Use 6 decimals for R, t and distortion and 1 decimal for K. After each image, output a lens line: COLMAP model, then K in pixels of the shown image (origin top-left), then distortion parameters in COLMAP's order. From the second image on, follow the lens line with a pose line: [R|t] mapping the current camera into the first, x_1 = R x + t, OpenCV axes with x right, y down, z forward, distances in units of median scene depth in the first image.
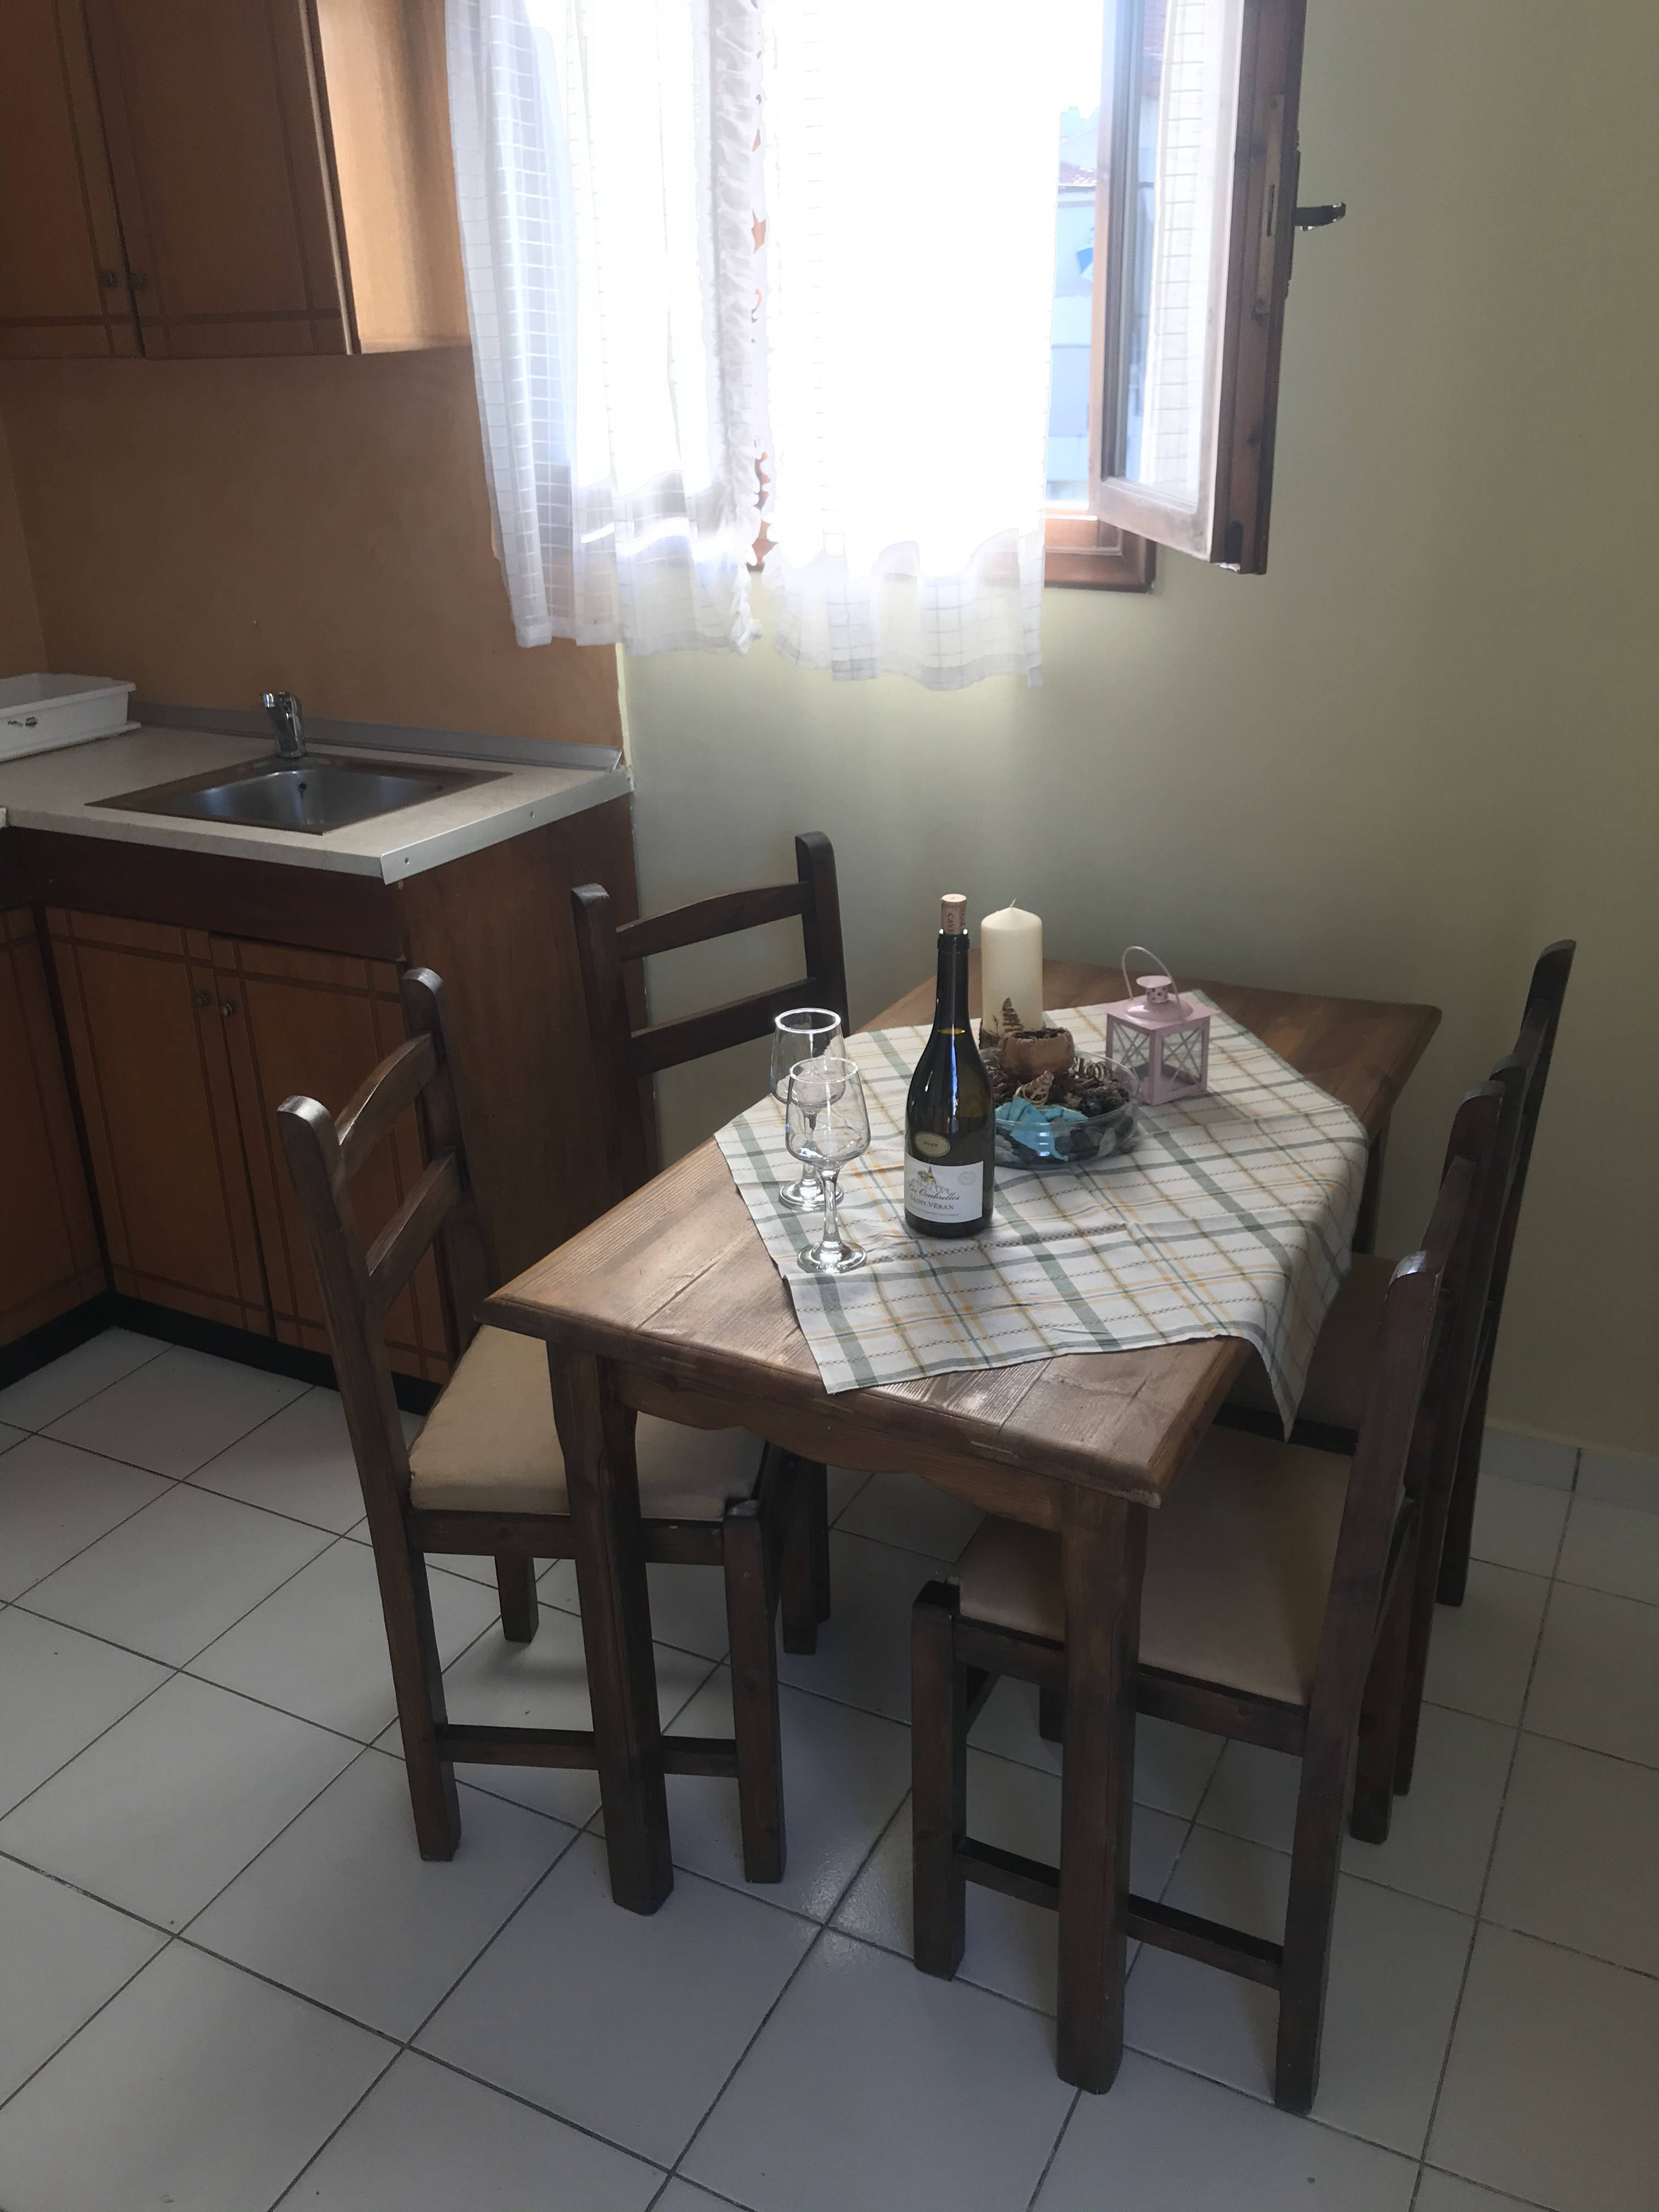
lens RADIAL K [[1791.4, 0, 829.5], [0, 1791.4, 1106.0], [0, 0, 1]] dist [0.002168, -0.003751]
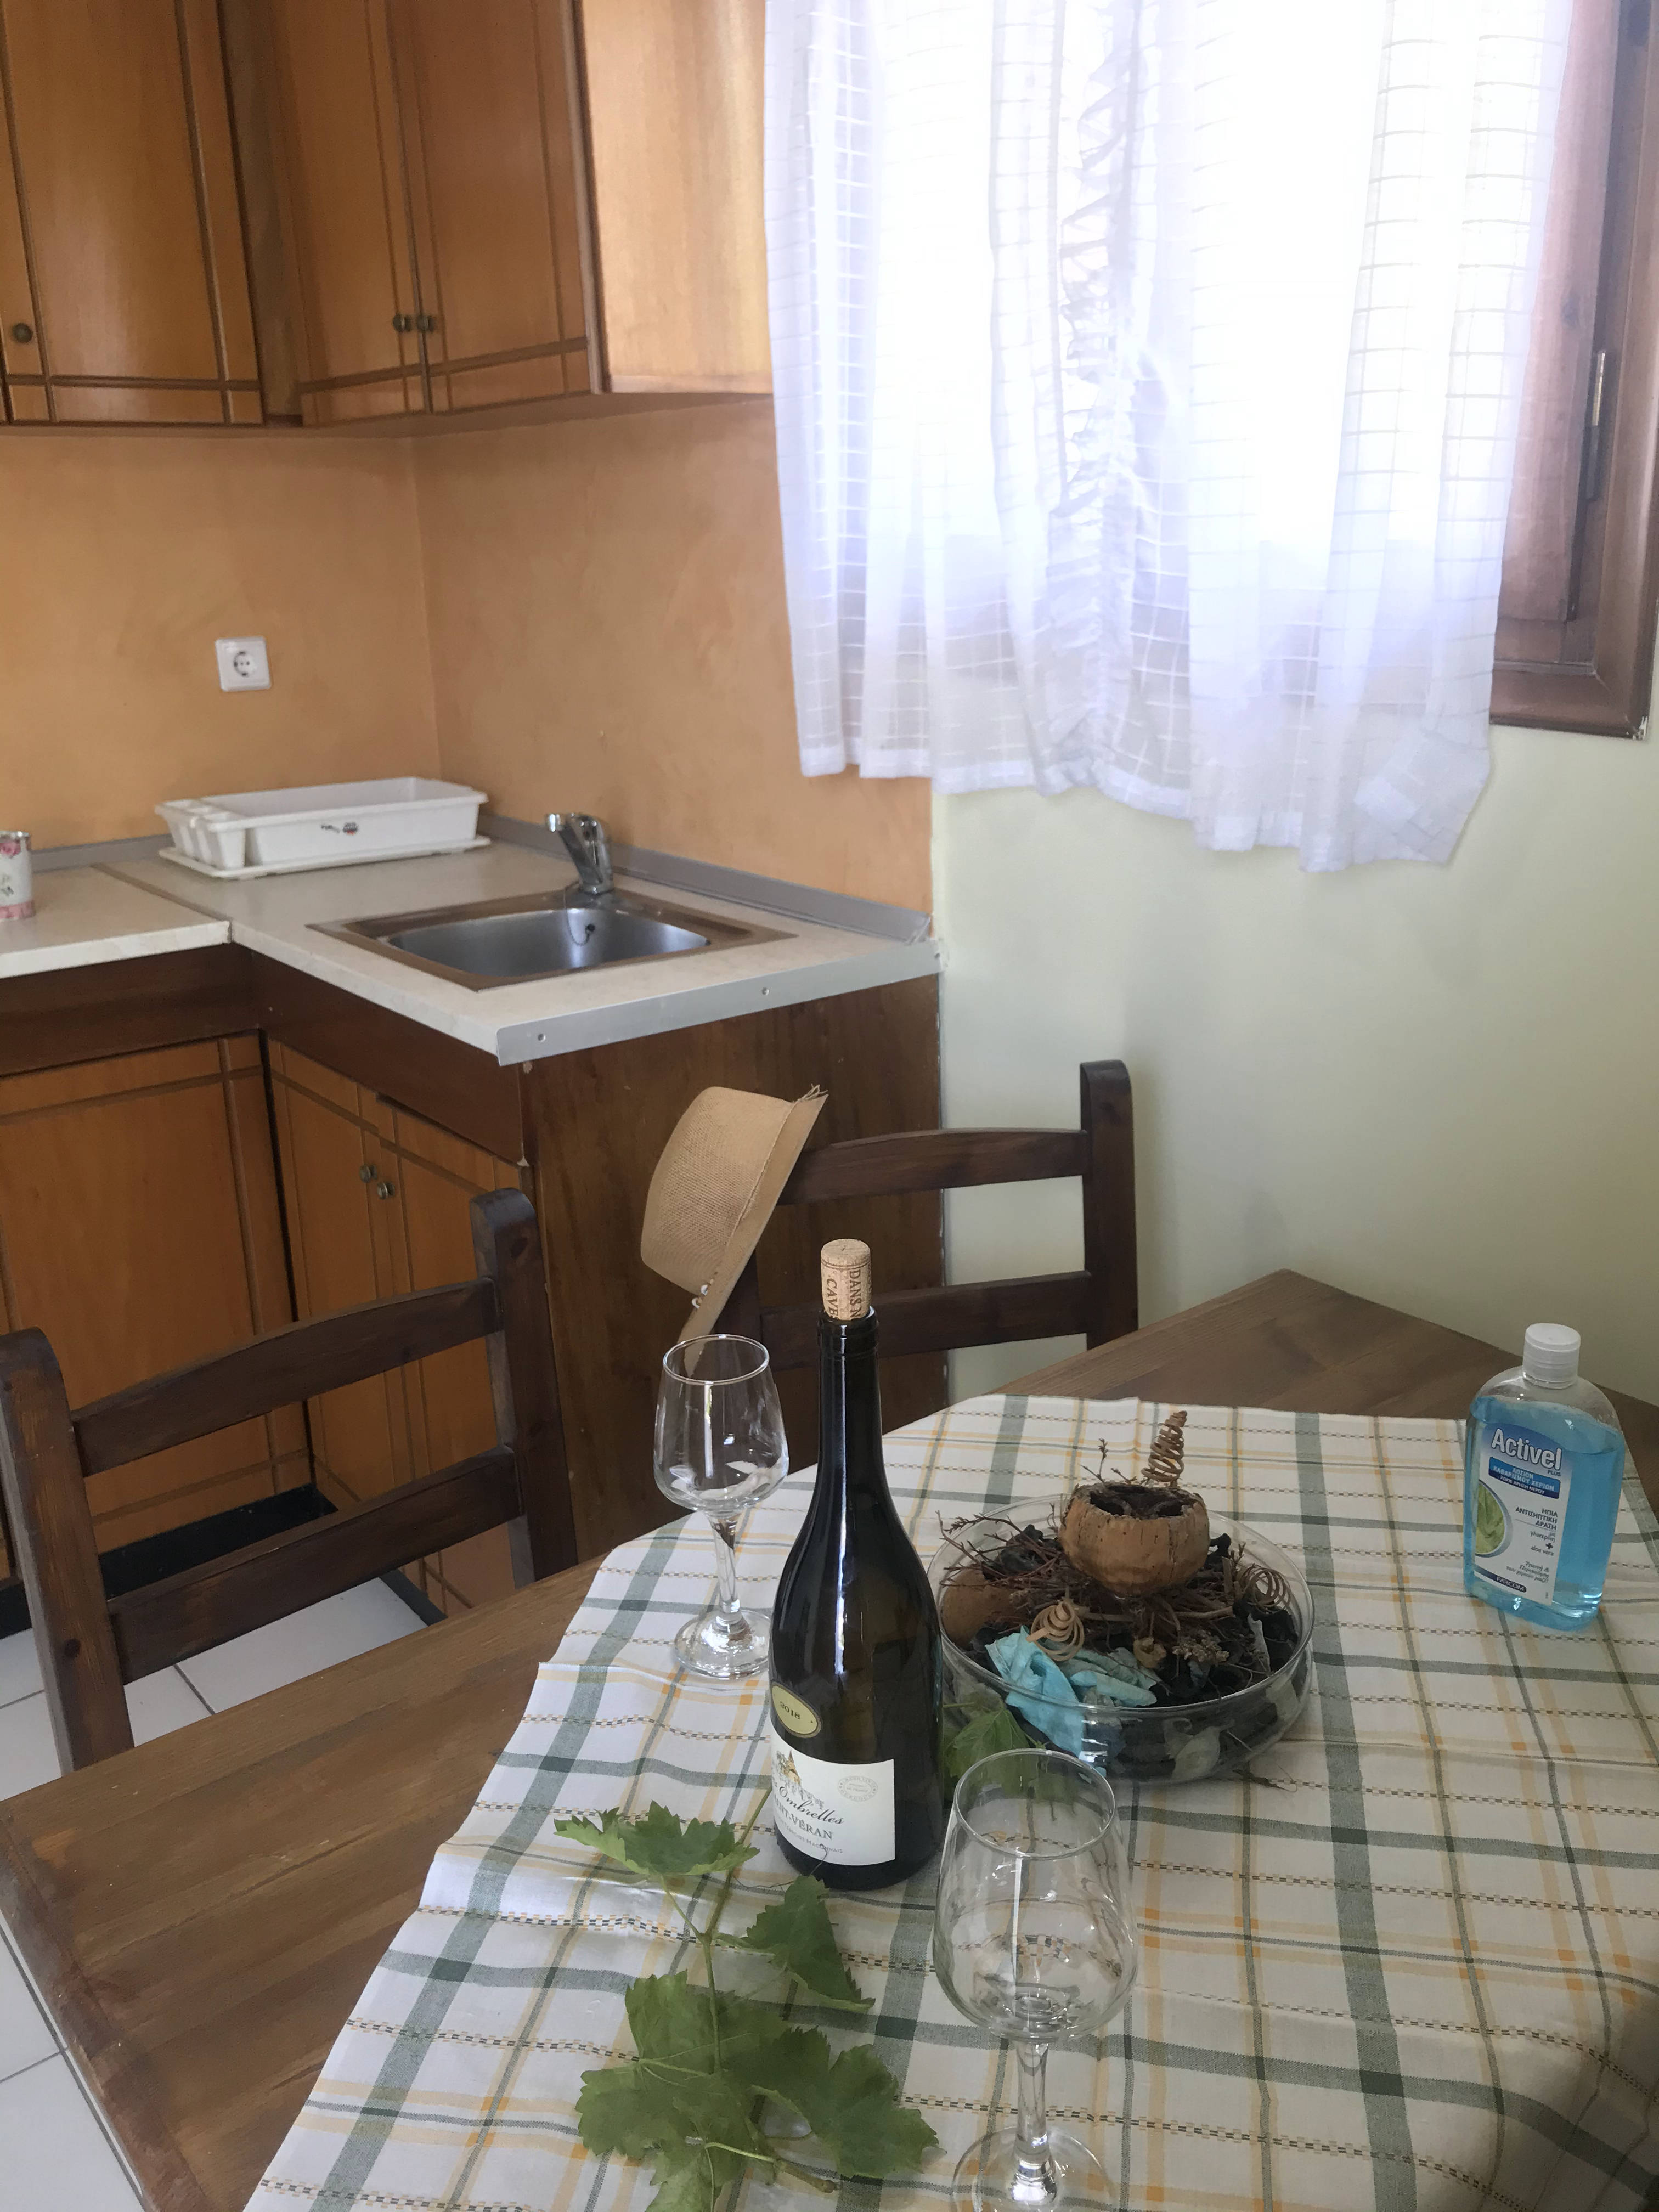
lens RADIAL K [[1840.9, 0, 829.5], [0, 1840.9, 1106.0], [0, 0, 1]] dist [-0.012105, -0.013248]
pose [[0.916998, 0.124976, -0.378809, 0.154333], [-0.155935, 0.986395, -0.052048, -0.078986], [0.367150, 0.106798, 0.924010, 0.301385]]
